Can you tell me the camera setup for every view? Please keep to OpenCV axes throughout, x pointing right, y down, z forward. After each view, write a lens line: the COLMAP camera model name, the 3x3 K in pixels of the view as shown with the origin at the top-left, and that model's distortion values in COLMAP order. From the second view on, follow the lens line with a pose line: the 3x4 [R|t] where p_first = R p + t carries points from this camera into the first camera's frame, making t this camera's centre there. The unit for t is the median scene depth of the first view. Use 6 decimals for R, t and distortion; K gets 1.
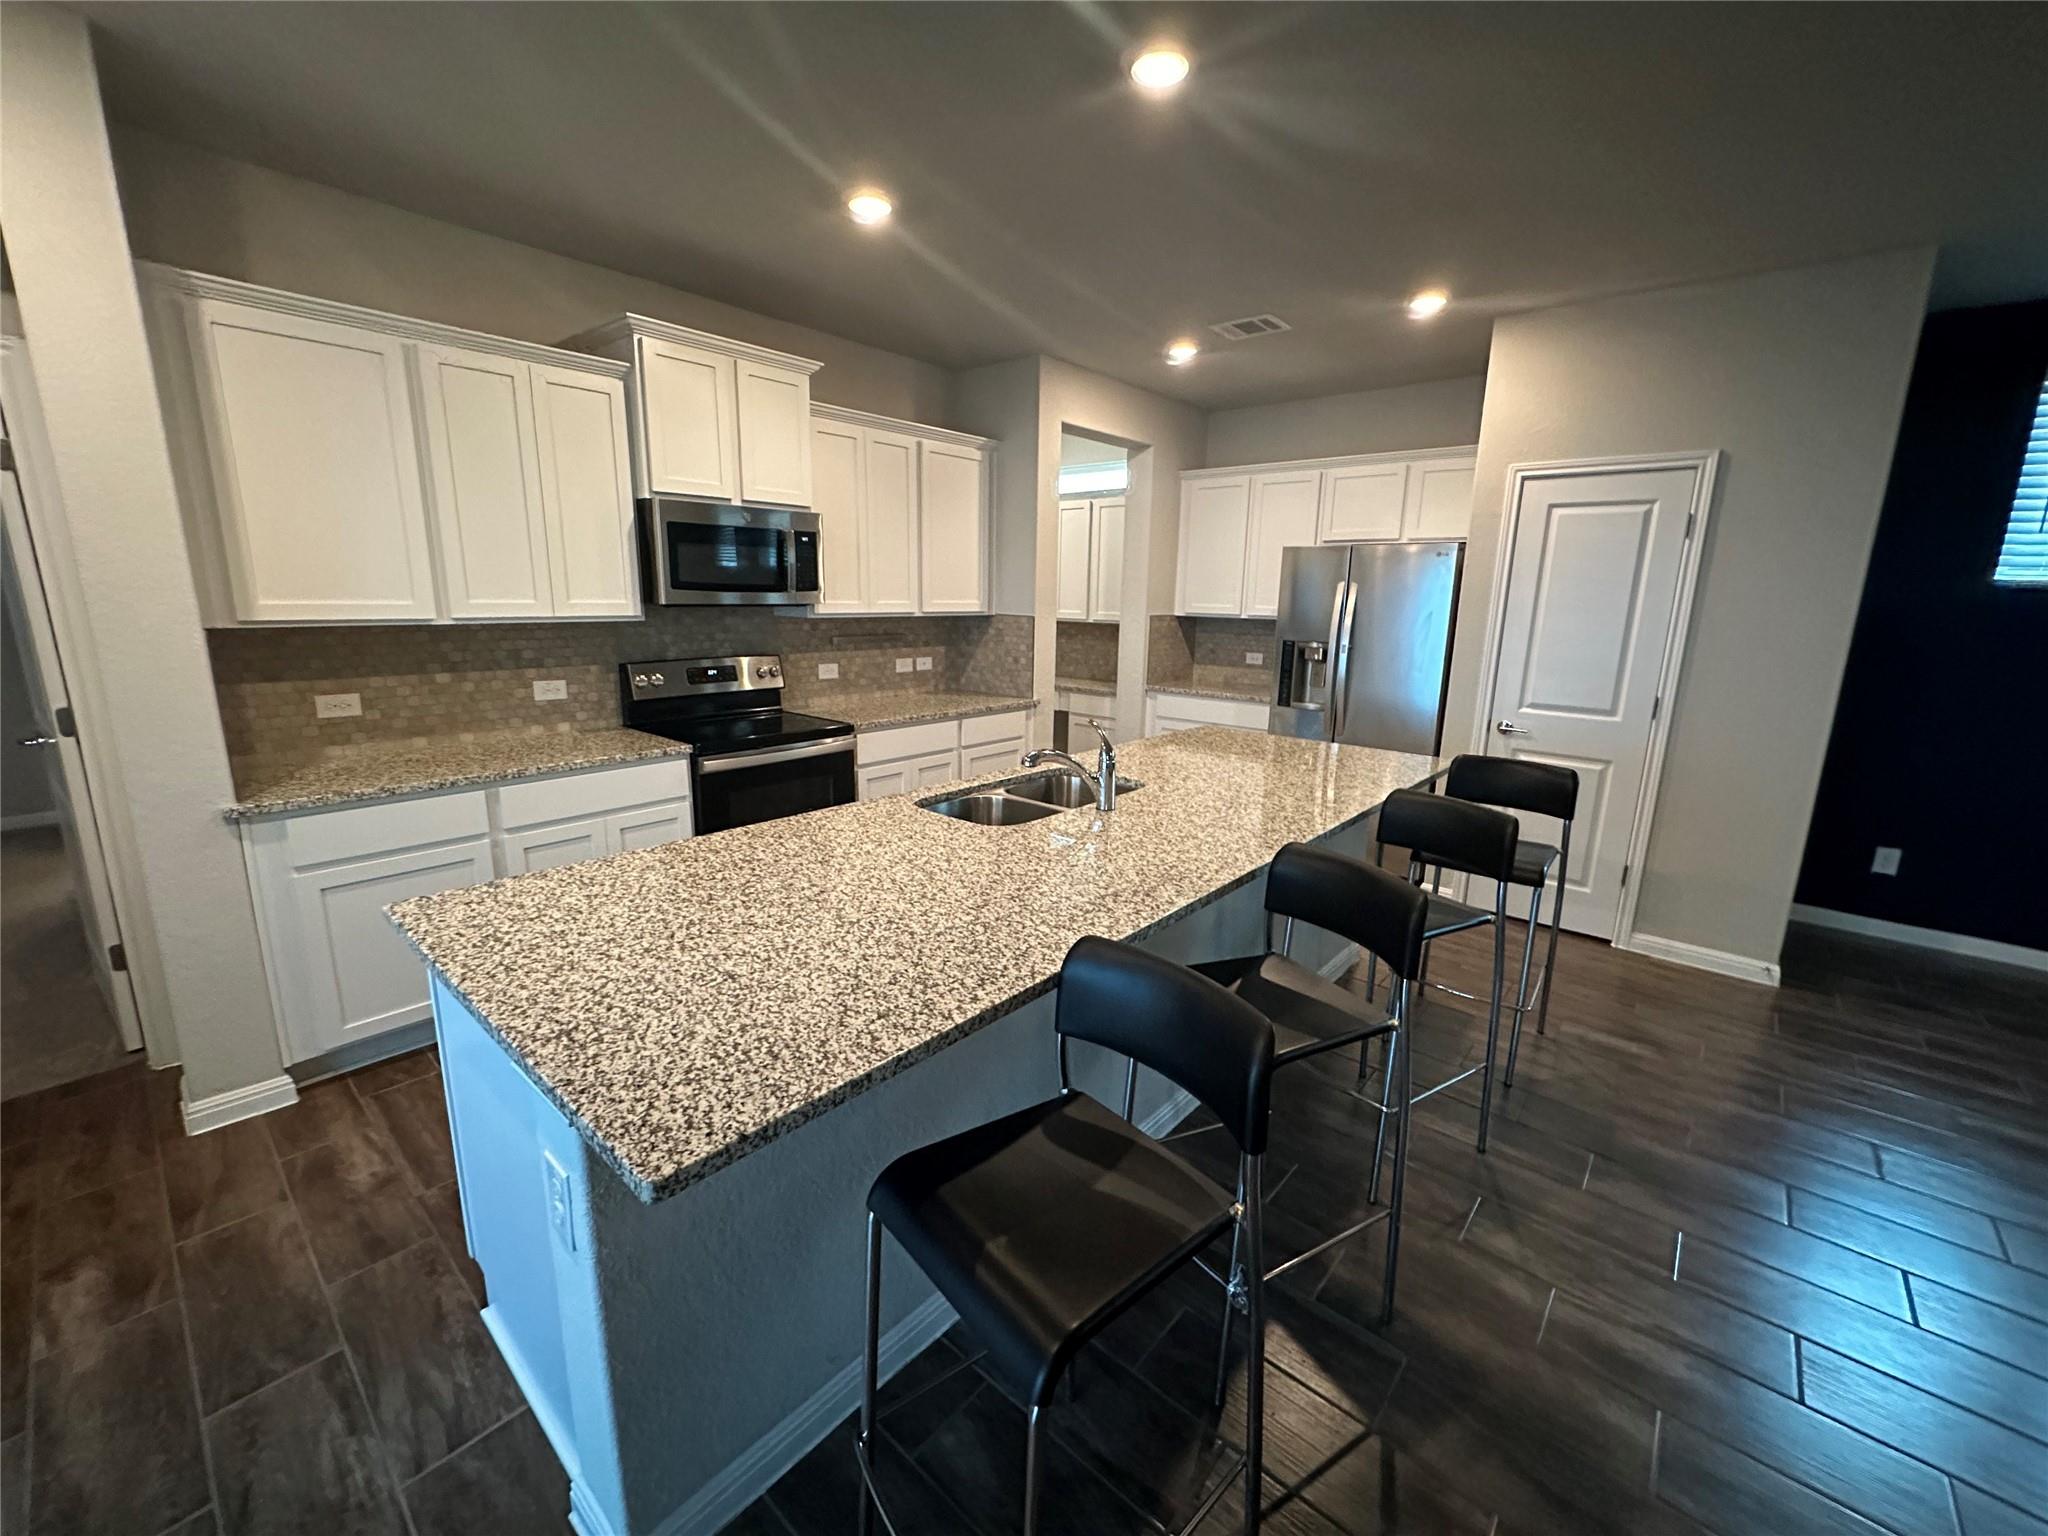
lens RADIAL K [[817.8, 0, 1024.6], [0, 817.8, 764.4], [0, 0, 1]] dist [-0.001106, 0.000060]
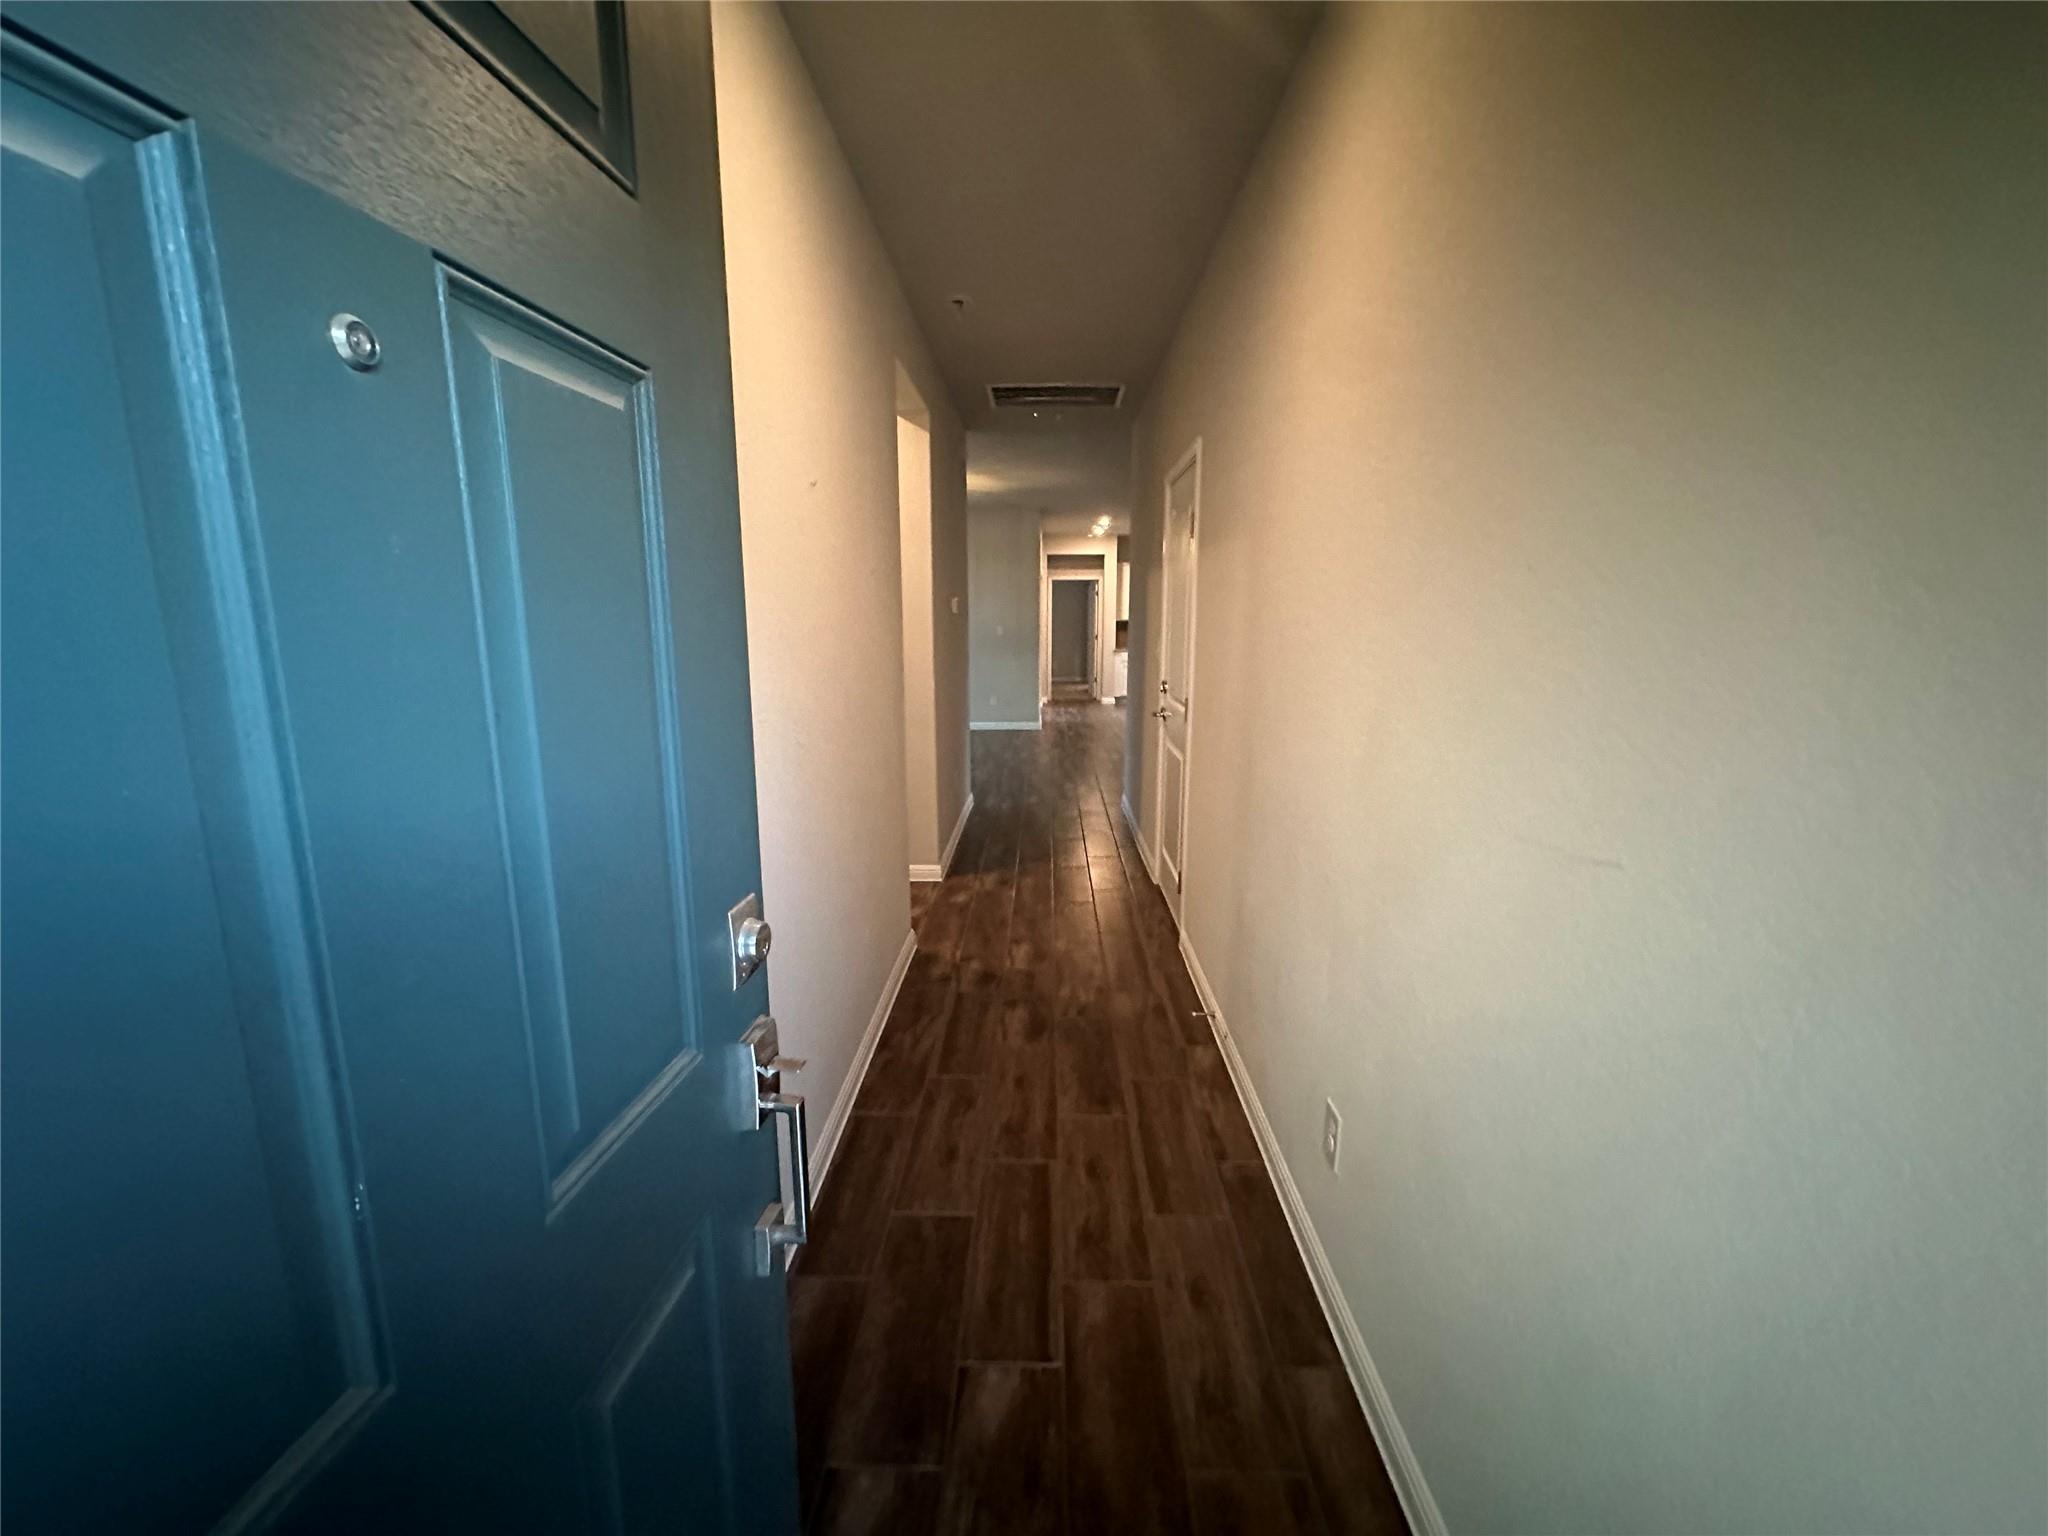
lens RADIAL K [[817.8, 0, 1024.6], [0, 817.8, 764.4], [0, 0, 1]] dist [-0.001106, 0.000060]
pose [[0.640615, 0.113273, -0.759461, 2.162442], [-0.142815, 0.989378, 0.027098, 0.542249], [0.754464, 0.091103, 0.649988, -2.206081]]
